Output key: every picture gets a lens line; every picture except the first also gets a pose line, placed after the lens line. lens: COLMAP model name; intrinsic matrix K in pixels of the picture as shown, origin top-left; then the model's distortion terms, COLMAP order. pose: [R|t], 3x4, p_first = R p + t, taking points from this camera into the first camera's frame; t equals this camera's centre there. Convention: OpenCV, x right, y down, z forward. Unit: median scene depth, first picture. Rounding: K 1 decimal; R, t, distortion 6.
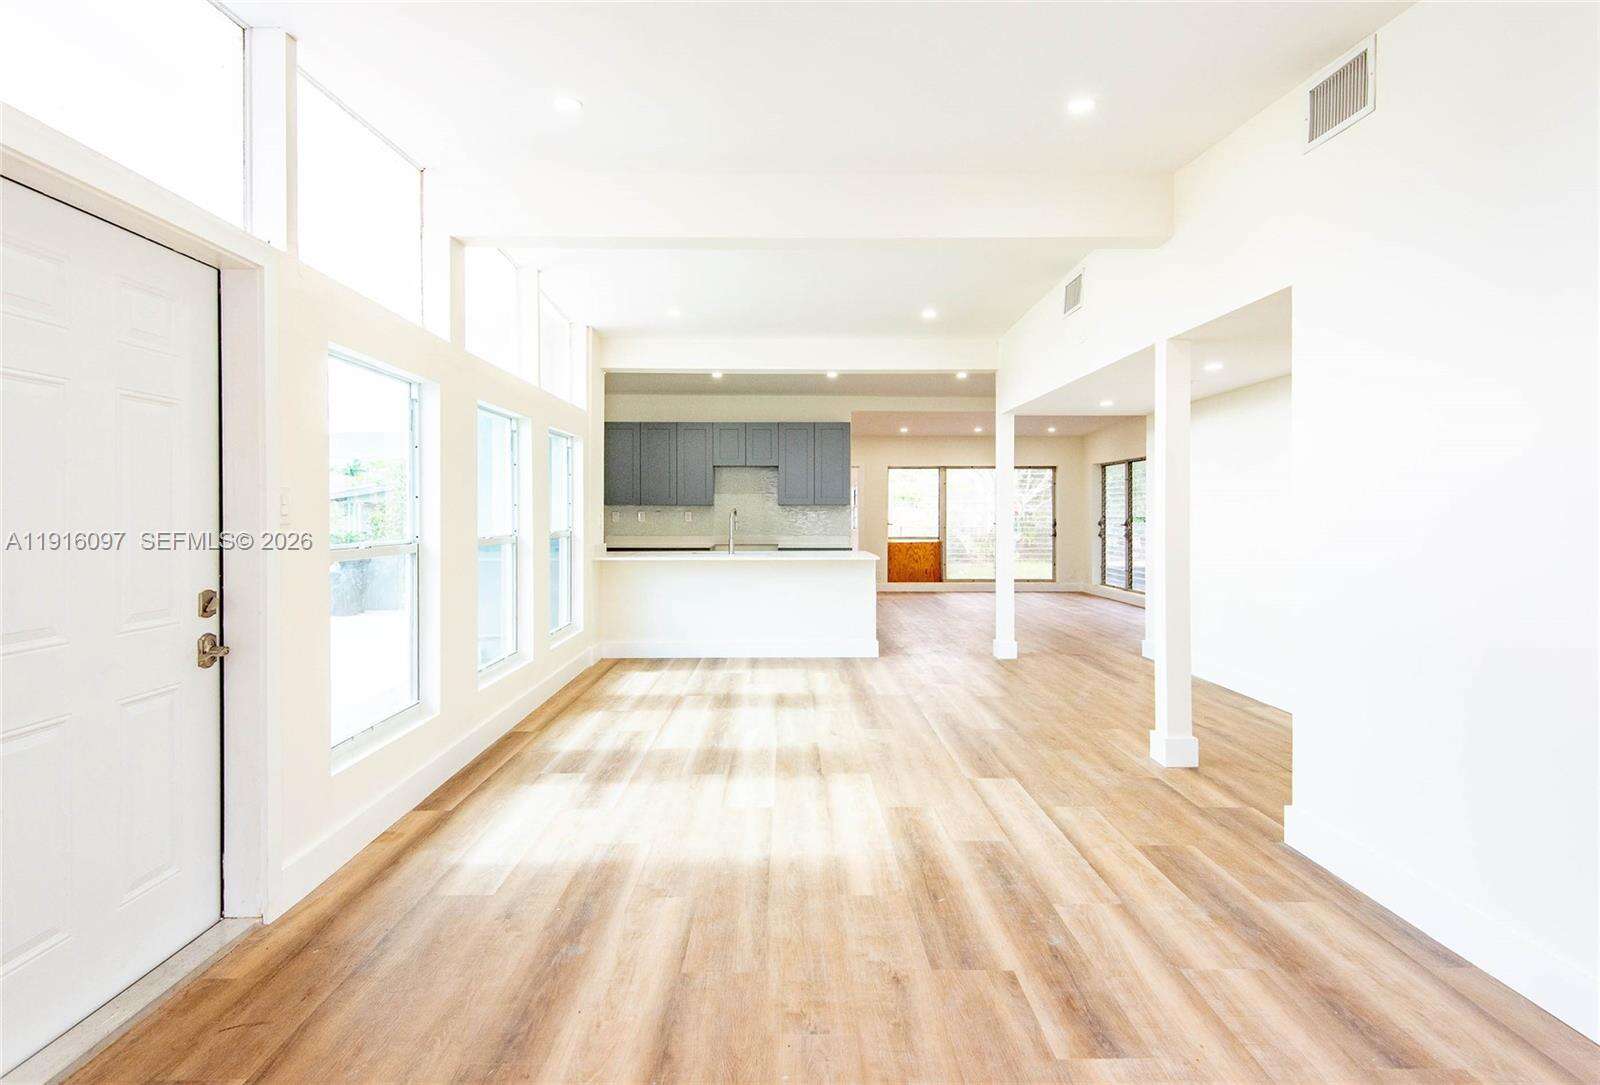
lens RADIAL K [[813.1, 0, 867.6], [0, 813.1, 580.1], [0, 0, 1]] dist [0.011017, -0.004445]
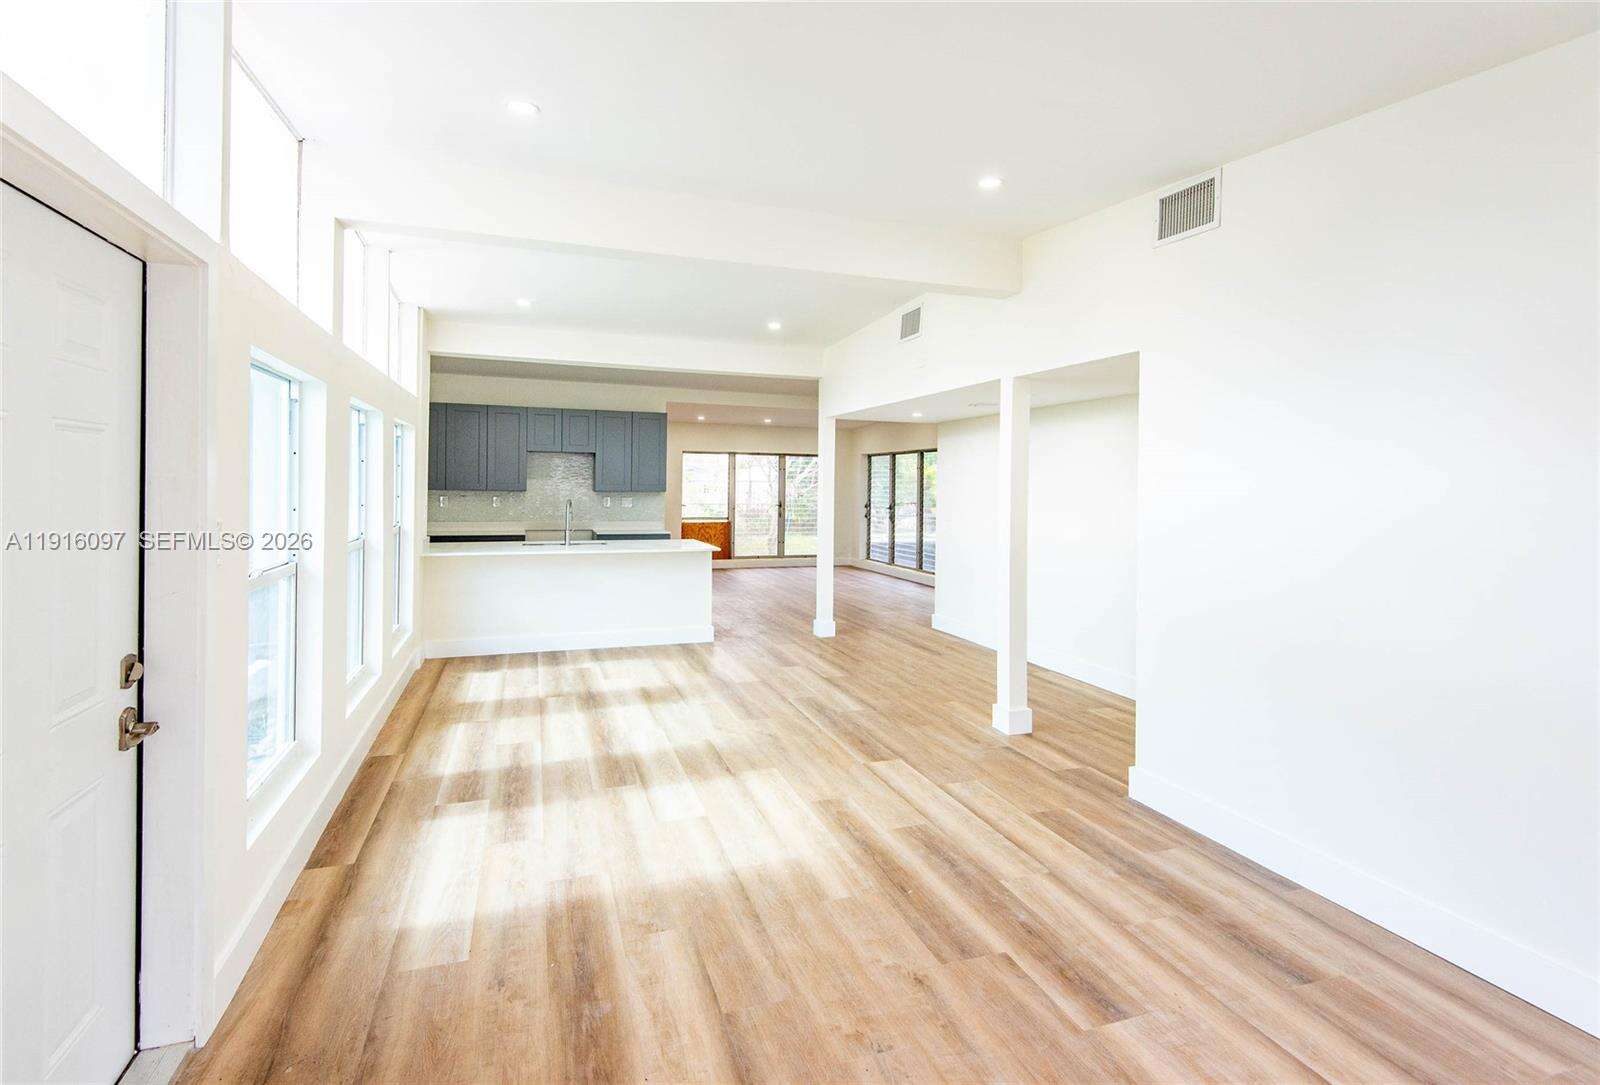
lens RADIAL K [[758.9, 0, 760.0], [0, 758.9, 520.5], [0, 0, 1]] dist [0.011683, -0.007682]
pose [[0.951669, -0.004448, 0.307093, -0.402611], [0.005020, 0.999987, -0.001075, -0.106699], [-0.307084, 0.002565, 0.951679, 0.077825]]
